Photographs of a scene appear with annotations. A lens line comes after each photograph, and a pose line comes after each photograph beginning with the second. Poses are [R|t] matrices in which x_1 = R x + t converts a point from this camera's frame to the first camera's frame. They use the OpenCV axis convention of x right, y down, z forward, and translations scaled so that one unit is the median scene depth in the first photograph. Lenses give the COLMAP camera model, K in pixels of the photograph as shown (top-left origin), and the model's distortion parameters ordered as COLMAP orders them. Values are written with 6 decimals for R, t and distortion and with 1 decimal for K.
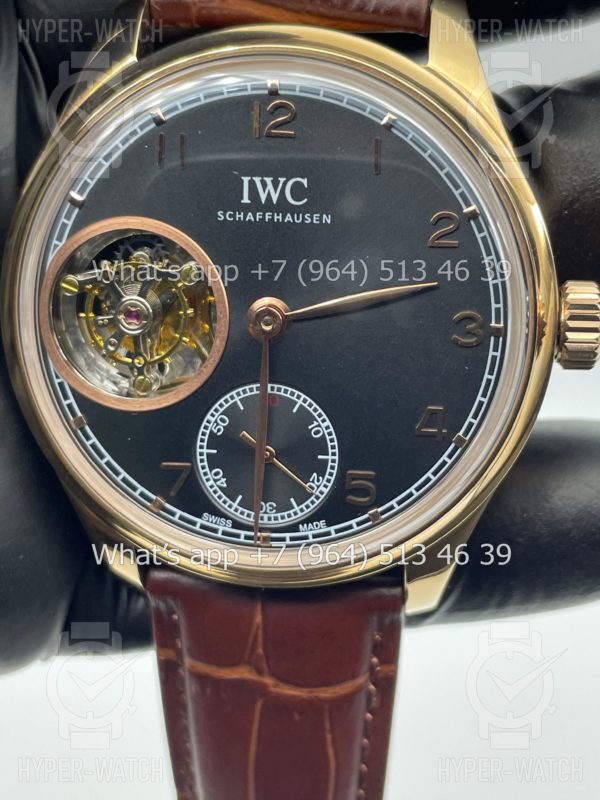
lens RADIAL K [[1250.8, 0, 310.0], [0, 1250.8, 384.7], [0, 0, 1]] dist [0.177467, -0.135781]
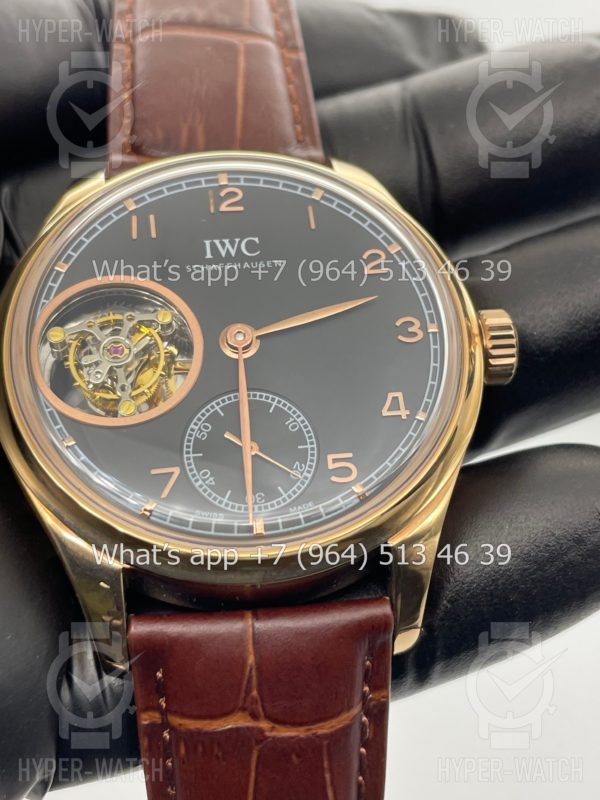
lens RADIAL K [[1250.8, 0, 310.0], [0, 1250.8, 384.7], [0, 0, 1]] dist [0.177467, -0.135781]
pose [[0.973217, -0.037348, 0.226833, -0.227443], [0.166347, 0.795455, -0.582734, 0.648717], [-0.158672, 0.604860, 0.780364, 0.117841]]
